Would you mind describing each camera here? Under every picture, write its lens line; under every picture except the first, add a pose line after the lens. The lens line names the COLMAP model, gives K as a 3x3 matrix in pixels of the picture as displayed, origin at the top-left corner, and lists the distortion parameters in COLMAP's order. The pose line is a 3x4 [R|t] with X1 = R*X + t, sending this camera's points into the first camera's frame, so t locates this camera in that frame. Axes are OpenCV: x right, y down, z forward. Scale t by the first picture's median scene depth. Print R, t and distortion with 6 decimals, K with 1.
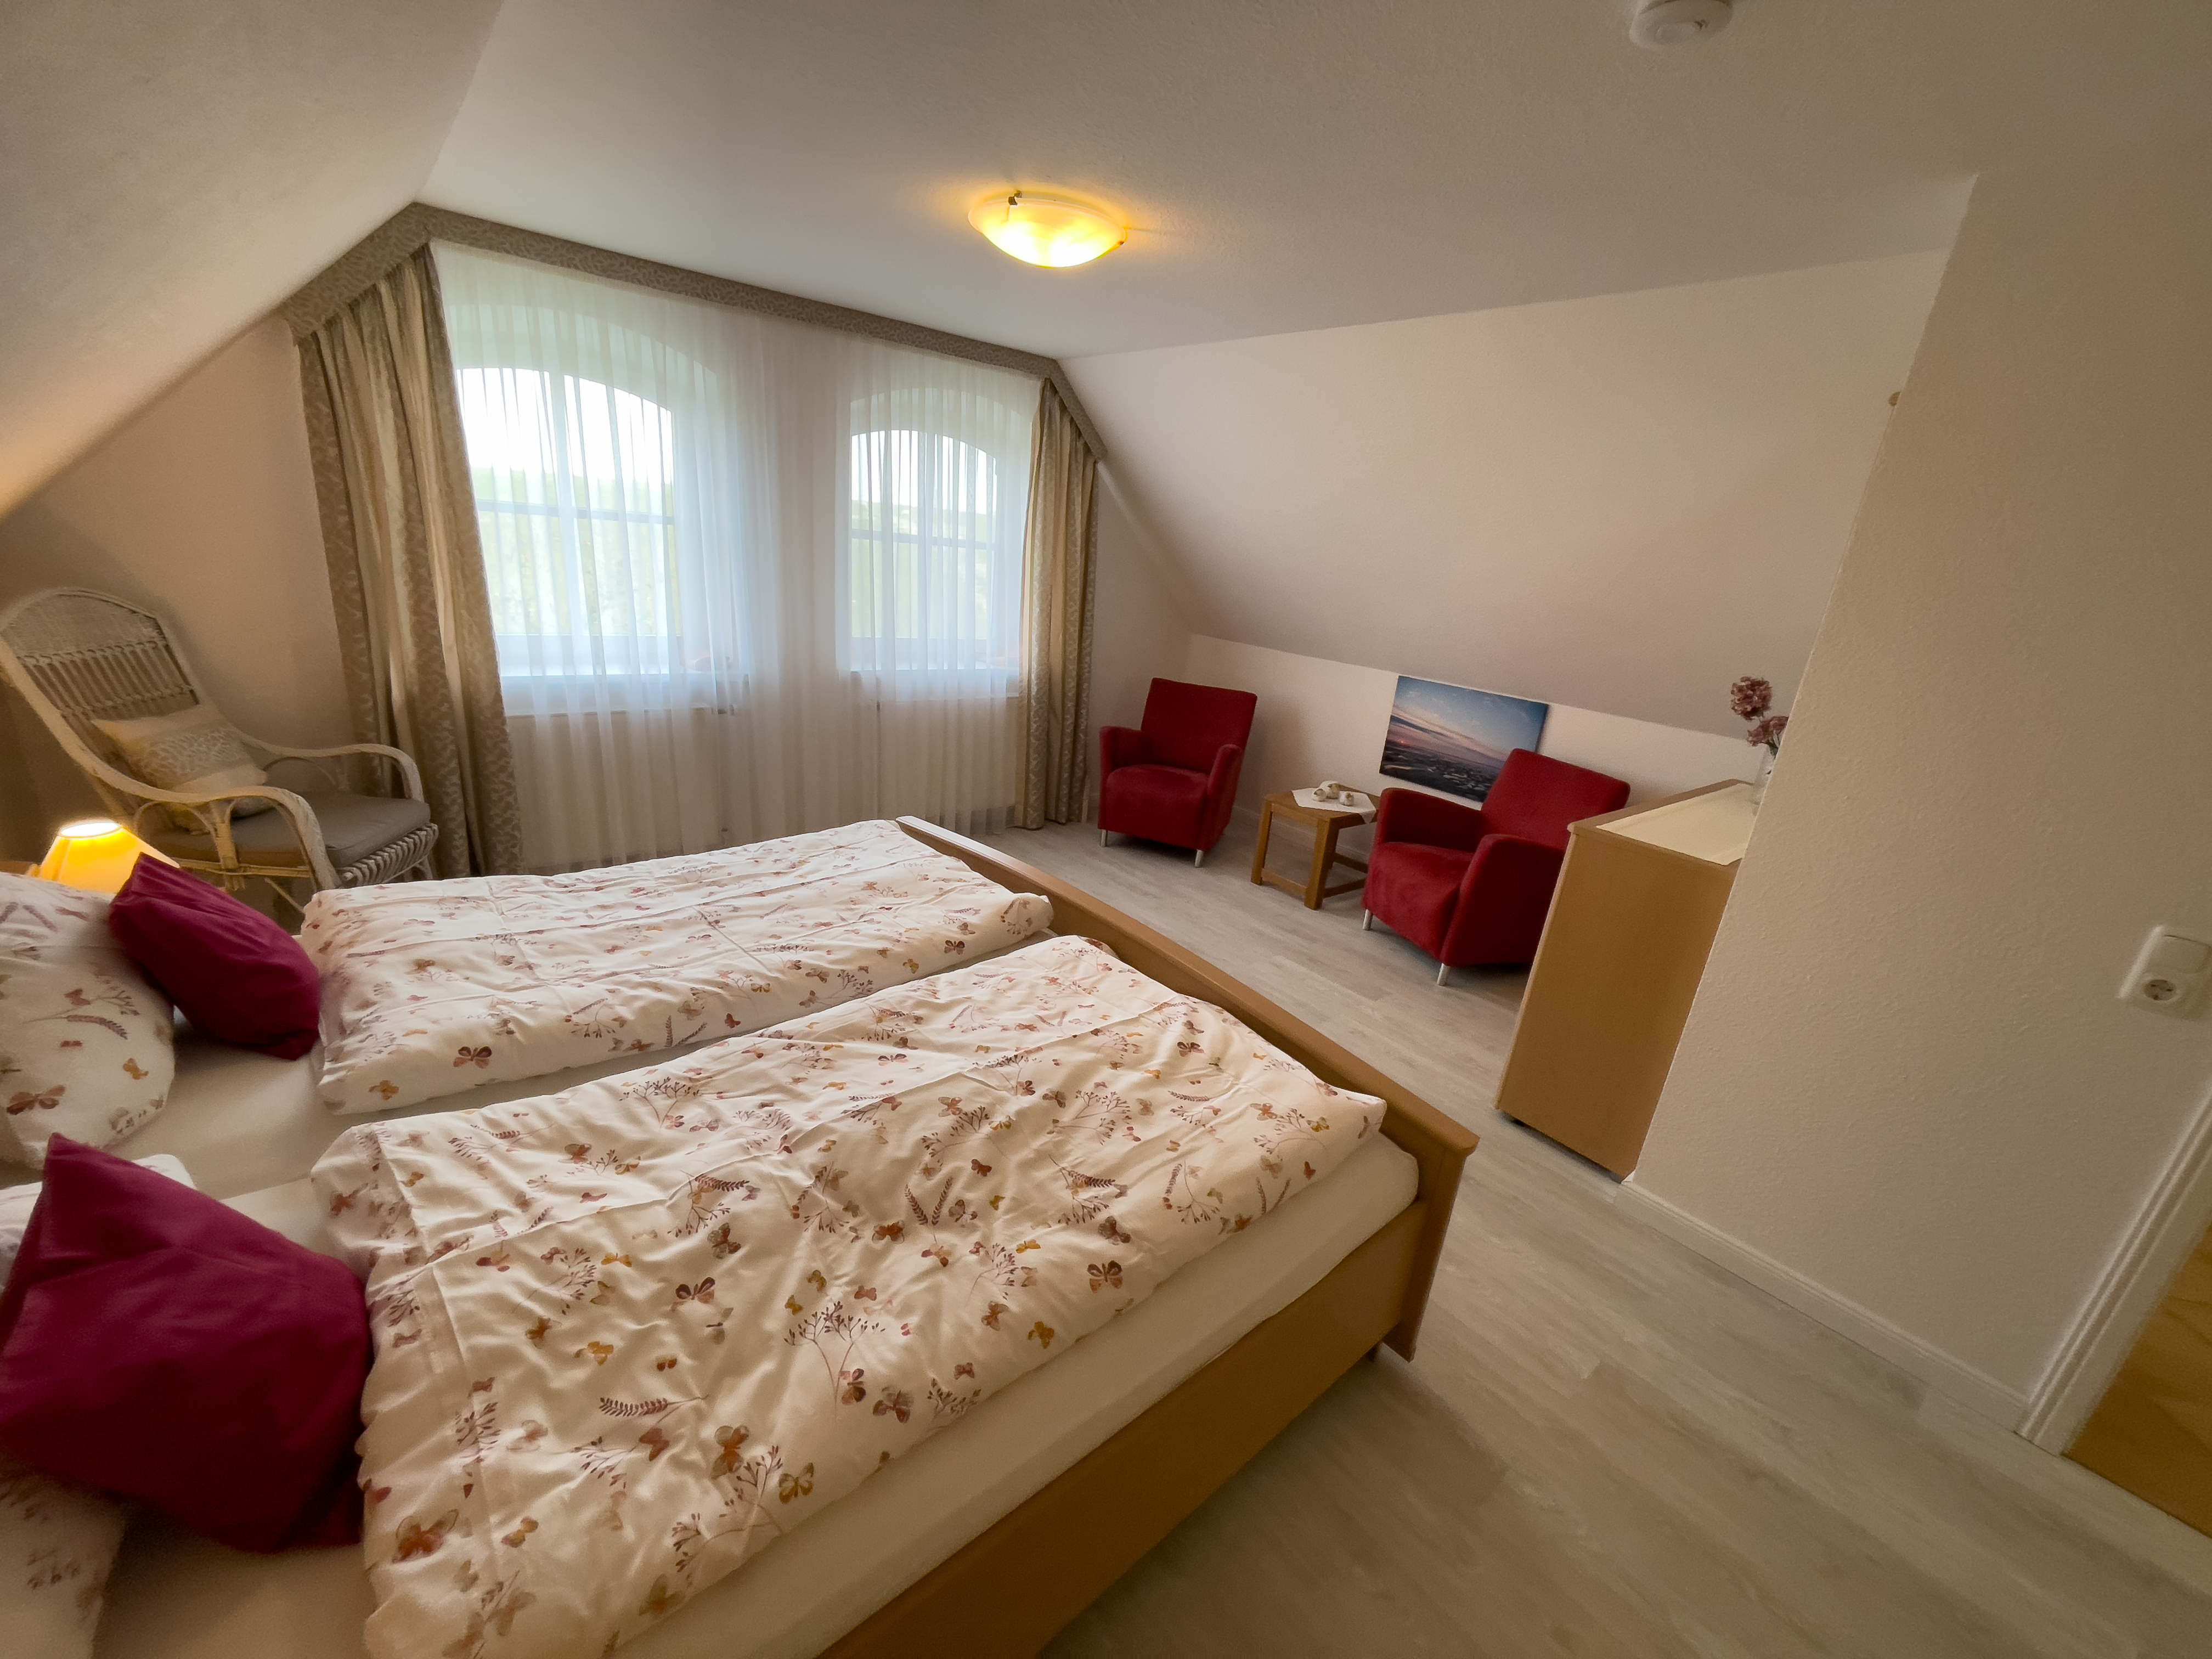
lens RADIAL K [[882.6, 0, 1103.9], [0, 882.6, 846.4], [0, 0, 1]] dist [-0.008833, 0.000175]
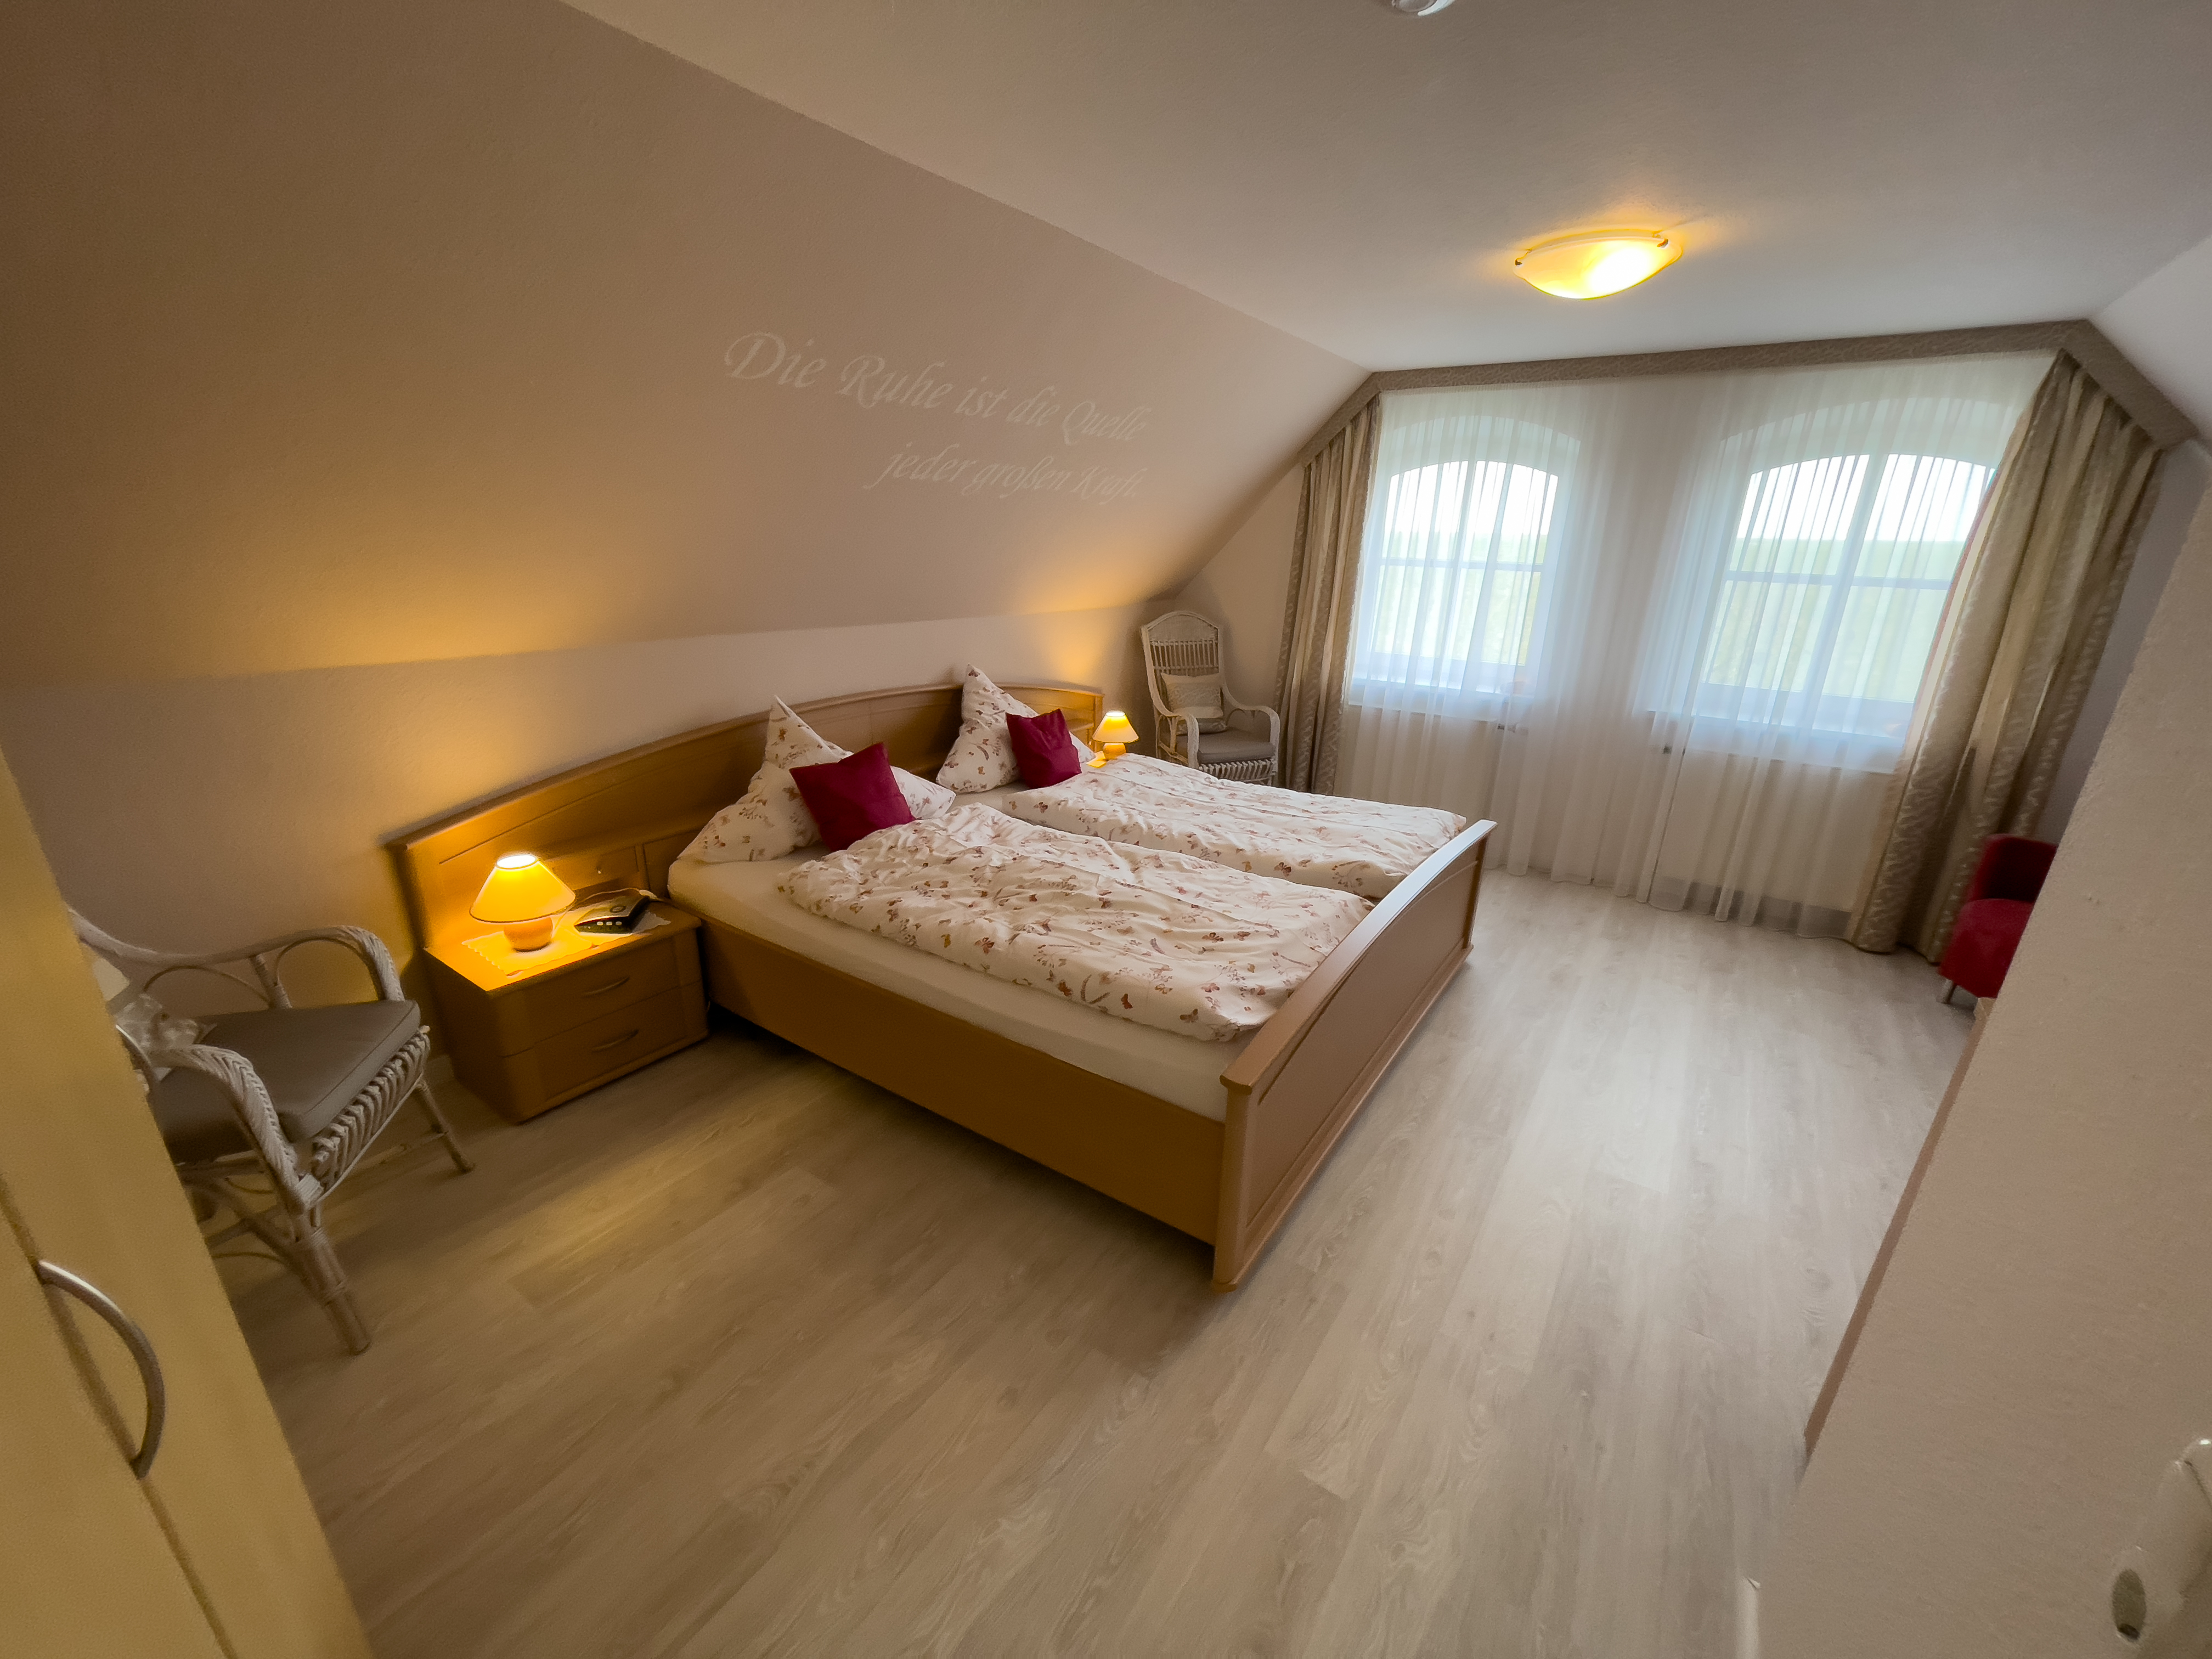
lens RADIAL K [[882.6, 0, 1103.9], [0, 882.6, 846.4], [0, 0, 1]] dist [-0.008833, 0.000175]
pose [[0.277356, 0.240810, -0.930099, 1.141994], [-0.315969, 0.937092, 0.148398, -0.030712], [0.907324, 0.252724, 0.335997, 0.378066]]
